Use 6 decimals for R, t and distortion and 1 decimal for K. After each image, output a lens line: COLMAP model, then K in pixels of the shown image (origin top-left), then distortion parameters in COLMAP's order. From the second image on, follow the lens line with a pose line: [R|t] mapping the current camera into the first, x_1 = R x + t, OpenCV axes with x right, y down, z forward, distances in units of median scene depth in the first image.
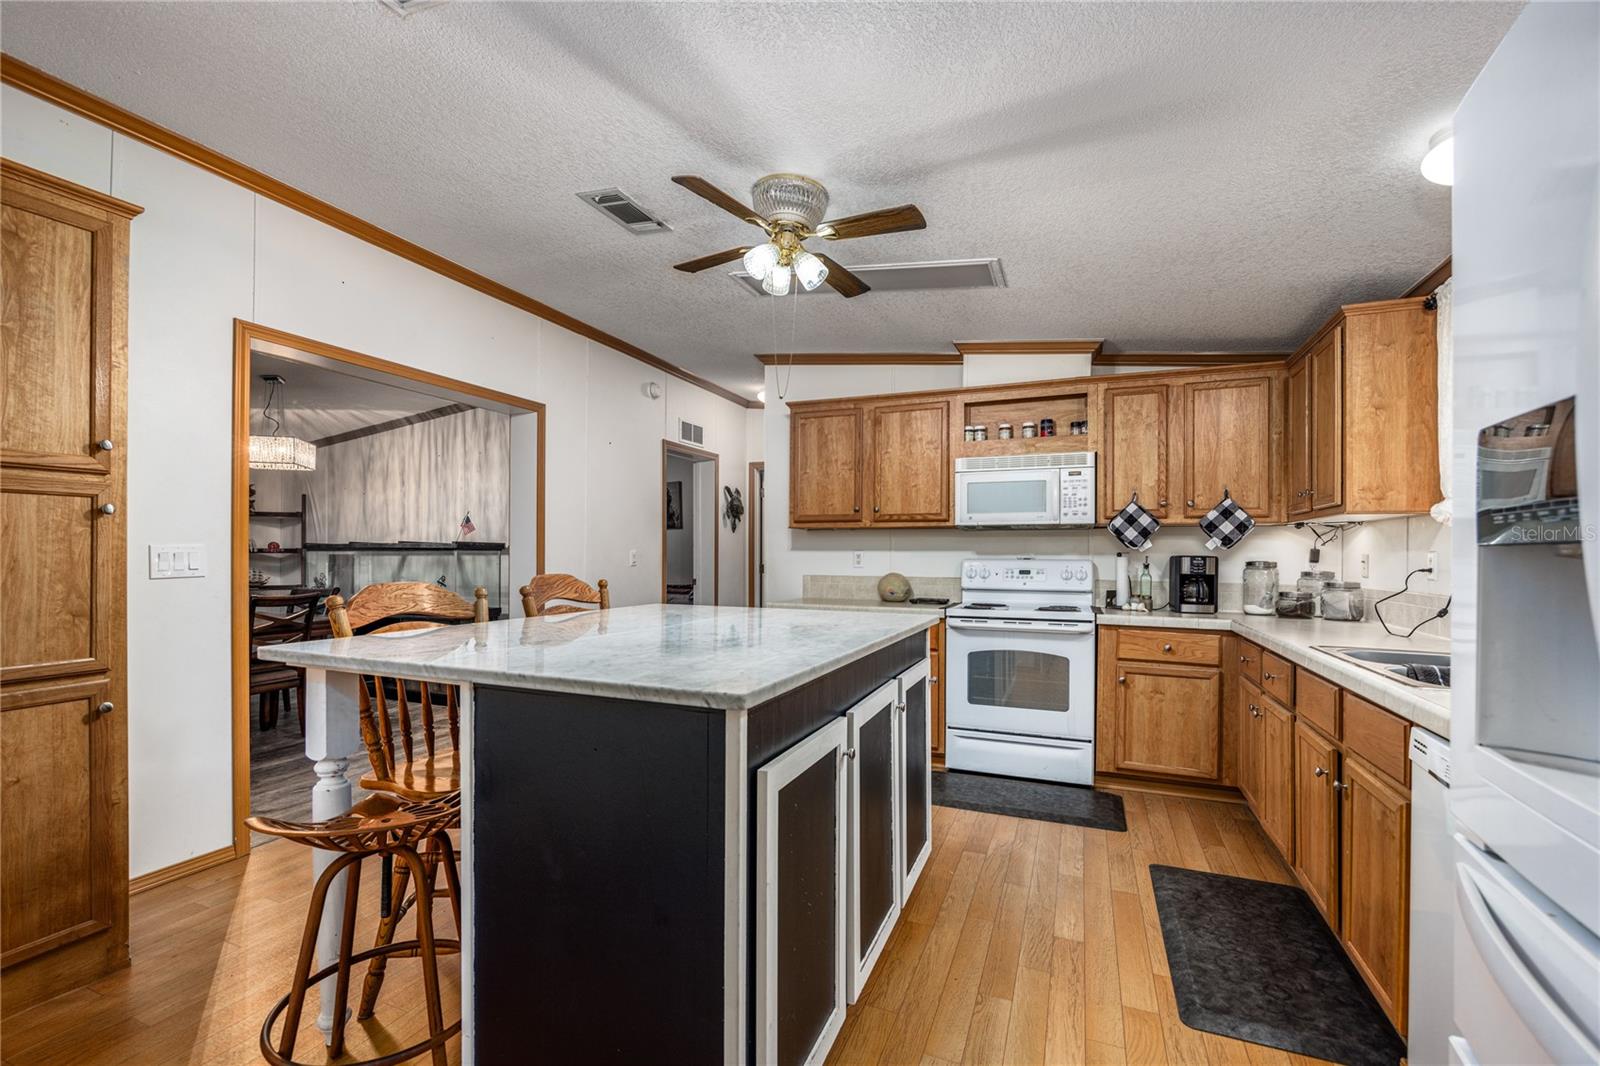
lens RADIAL K [[685.8, 0, 791.4], [0, 685.8, 553.6], [0, 0, 1]] dist [-0.012289, 0.000009]
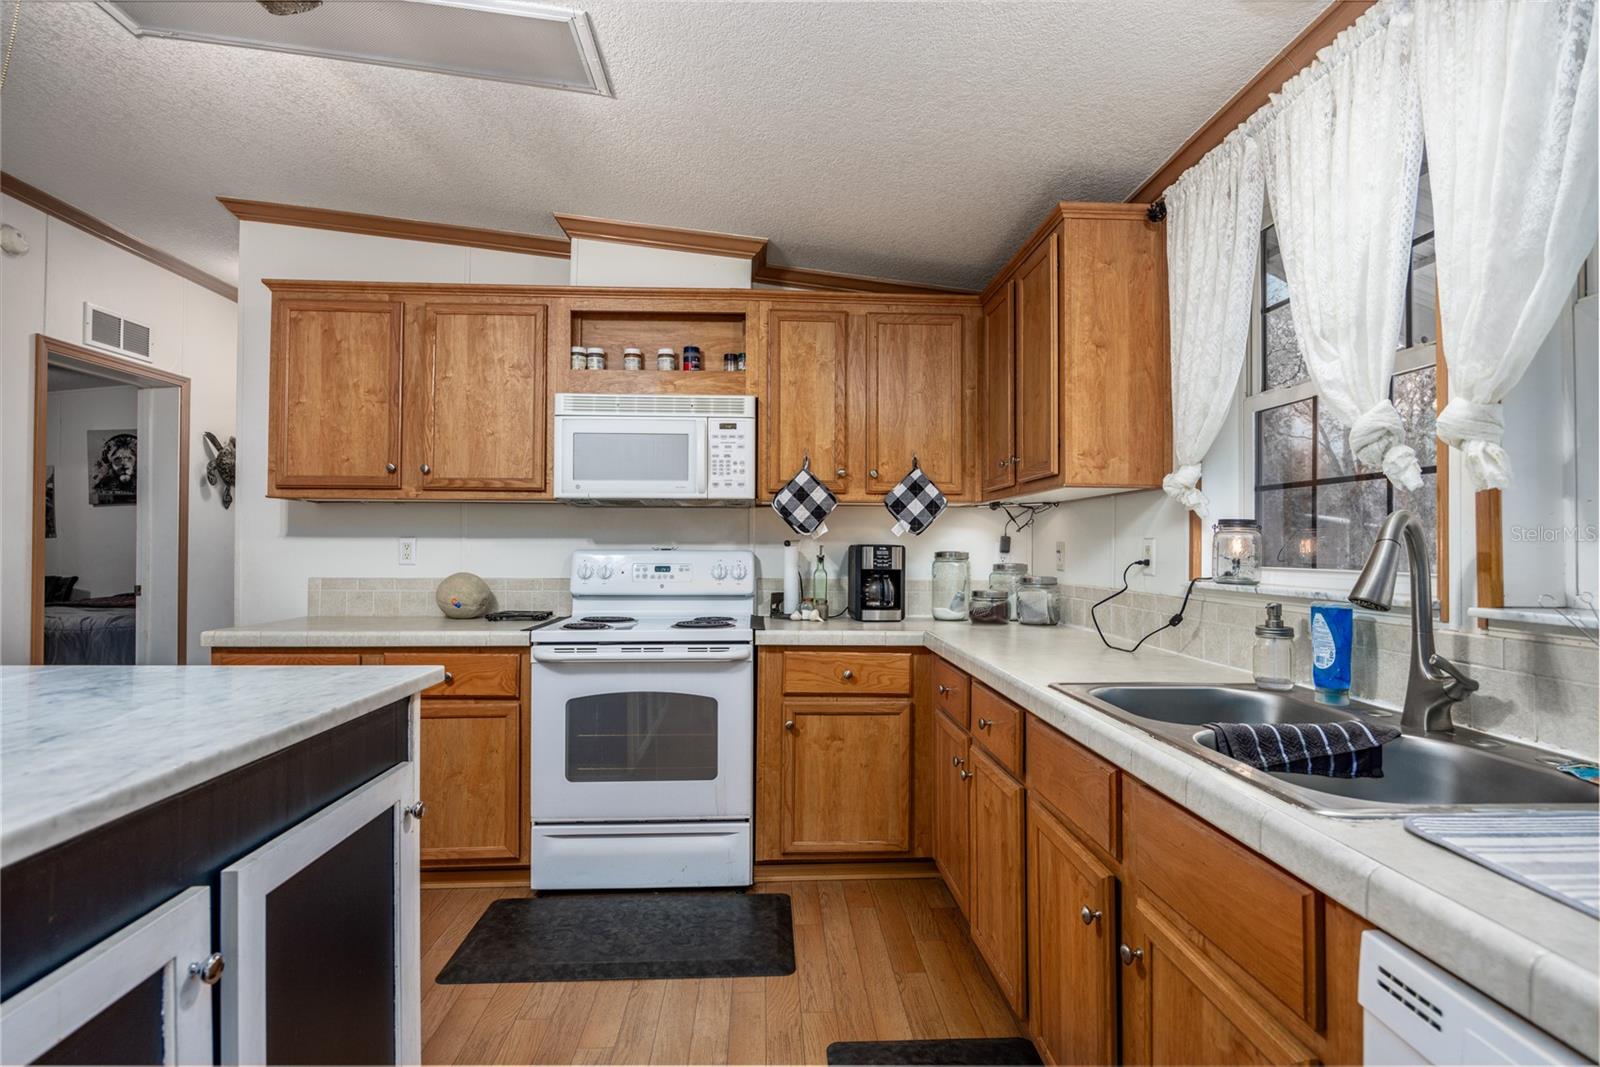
lens RADIAL K [[765.0, 0, 803.2], [0, 765.0, 532.5], [0, 0, 1]] dist [-0.008483, -0.000076]
pose [[0.897883, 0.005503, 0.440199, 0.148007], [0.000771, 0.999901, -0.014071, 0.001544], [-0.440233, 0.012973, 0.897790, 0.284648]]
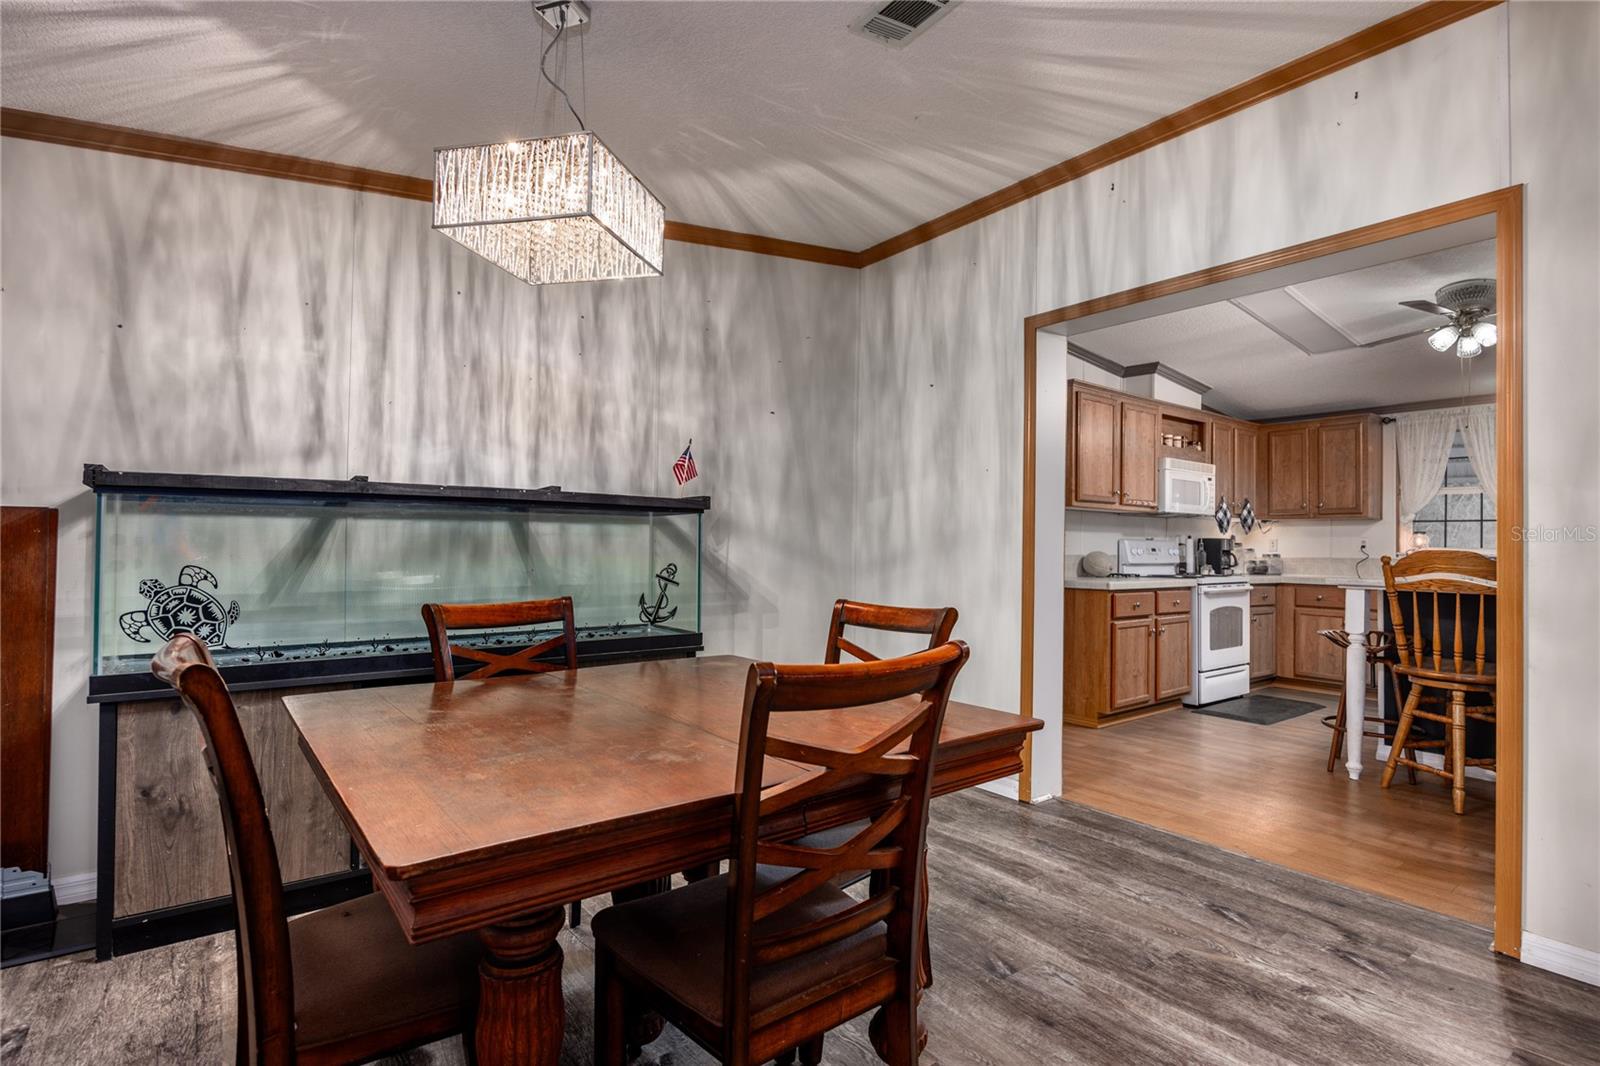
lens RADIAL K [[765.0, 0, 816.3], [0, 765.0, 527.0], [0, 0, 1]] dist [-0.008483, -0.000076]
pose [[0.498587, 0.023206, 0.866529, -1.408223], [-0.013779, 0.999727, -0.018845, 0.022706], [-0.866730, -0.002544, 0.498771, 0.951247]]
